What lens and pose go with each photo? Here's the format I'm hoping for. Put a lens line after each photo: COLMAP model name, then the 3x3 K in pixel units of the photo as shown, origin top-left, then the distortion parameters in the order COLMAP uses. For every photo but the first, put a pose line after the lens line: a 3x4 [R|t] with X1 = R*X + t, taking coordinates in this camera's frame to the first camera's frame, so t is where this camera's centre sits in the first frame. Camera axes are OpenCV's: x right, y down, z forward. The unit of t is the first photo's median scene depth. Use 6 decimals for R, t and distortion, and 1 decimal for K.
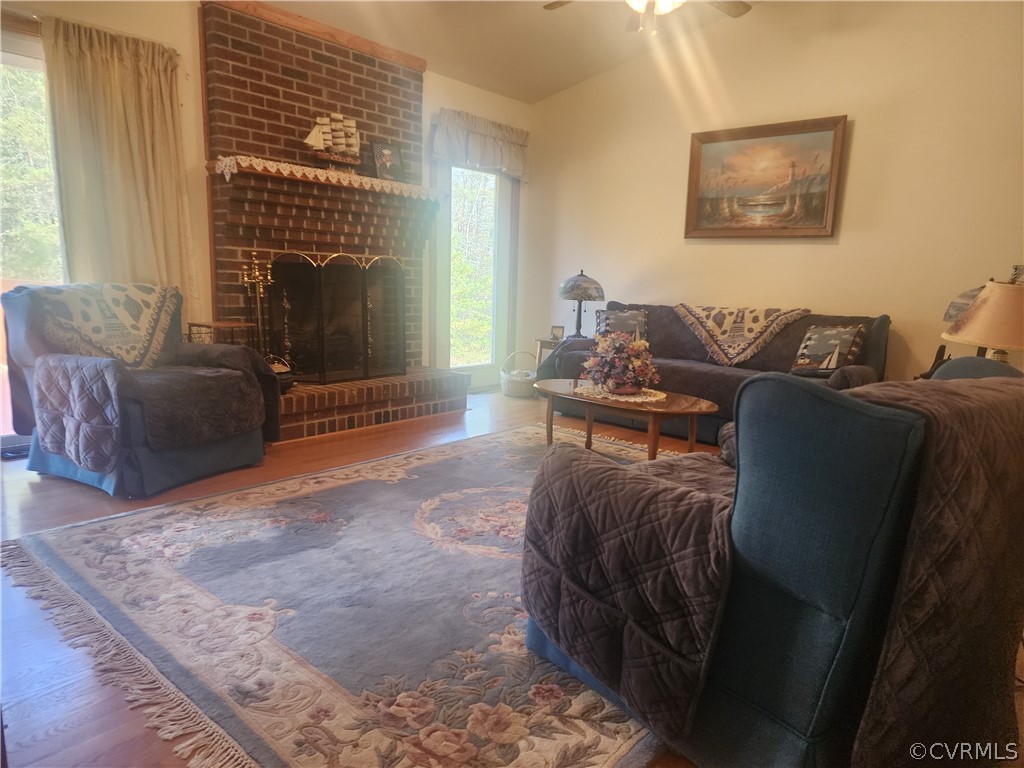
lens RADIAL K [[676.0, 0, 508.4], [0, 676.0, 386.7], [0, 0, 1]] dist [0.037665, -0.012780]
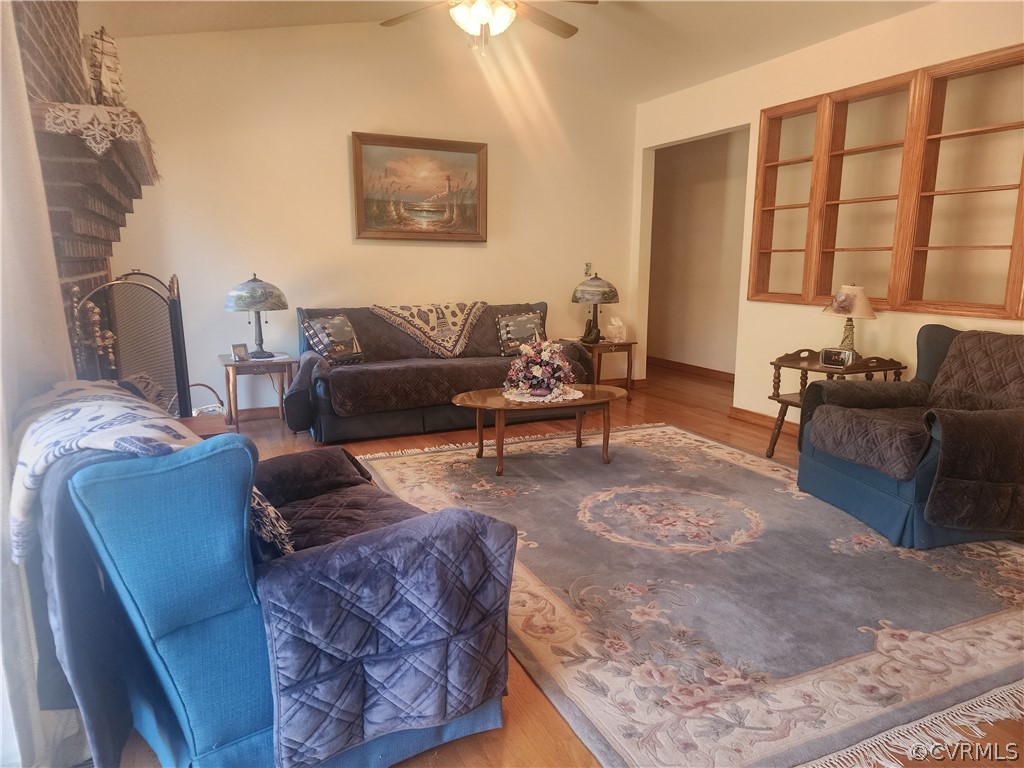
lens RADIAL K [[676.0, 0, 513.0], [0, 676.0, 387.5], [0, 0, 1]] dist [0.037665, -0.012780]
pose [[0.414998, -0.199269, 0.887732, -0.630594], [0.155130, 0.976930, 0.146771, -0.130468], [-0.896500, 0.076804, 0.436336, 0.427944]]
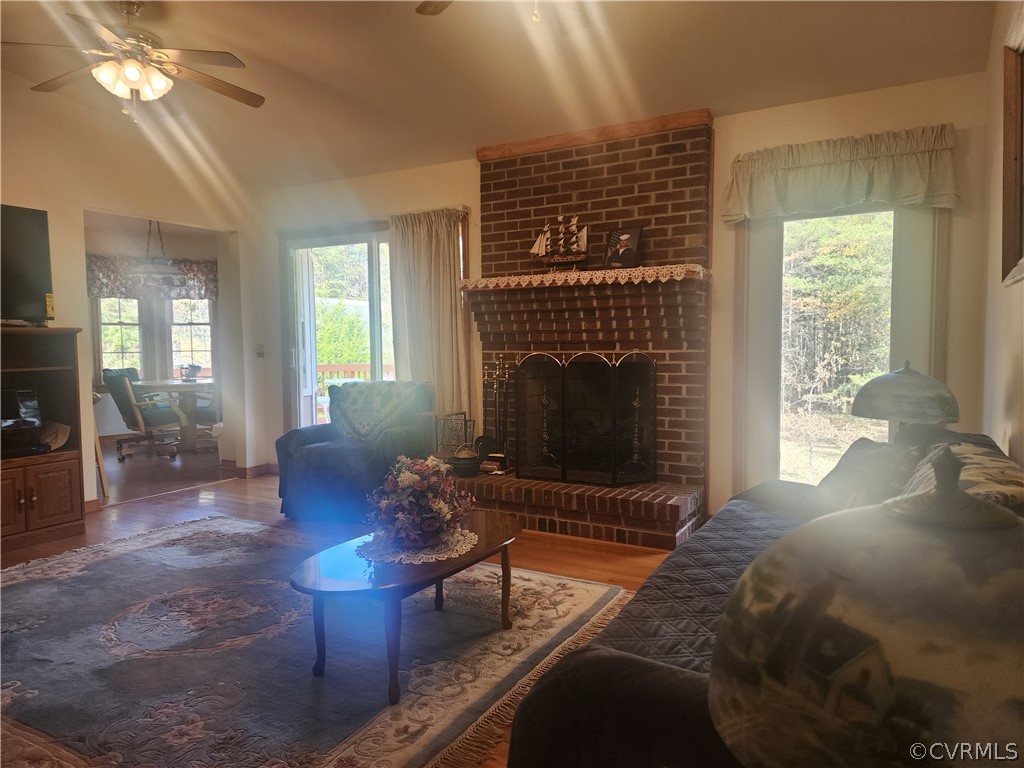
lens RADIAL K [[676.0, 0, 515.7], [0, 676.0, 389.0], [0, 0, 1]] dist [0.037665, -0.012780]
pose [[0.201198, 0.033828, -0.978966, 0.676858], [-0.138936, 0.990285, 0.005664, -0.133118], [0.969647, 0.134874, 0.203943, 0.709205]]
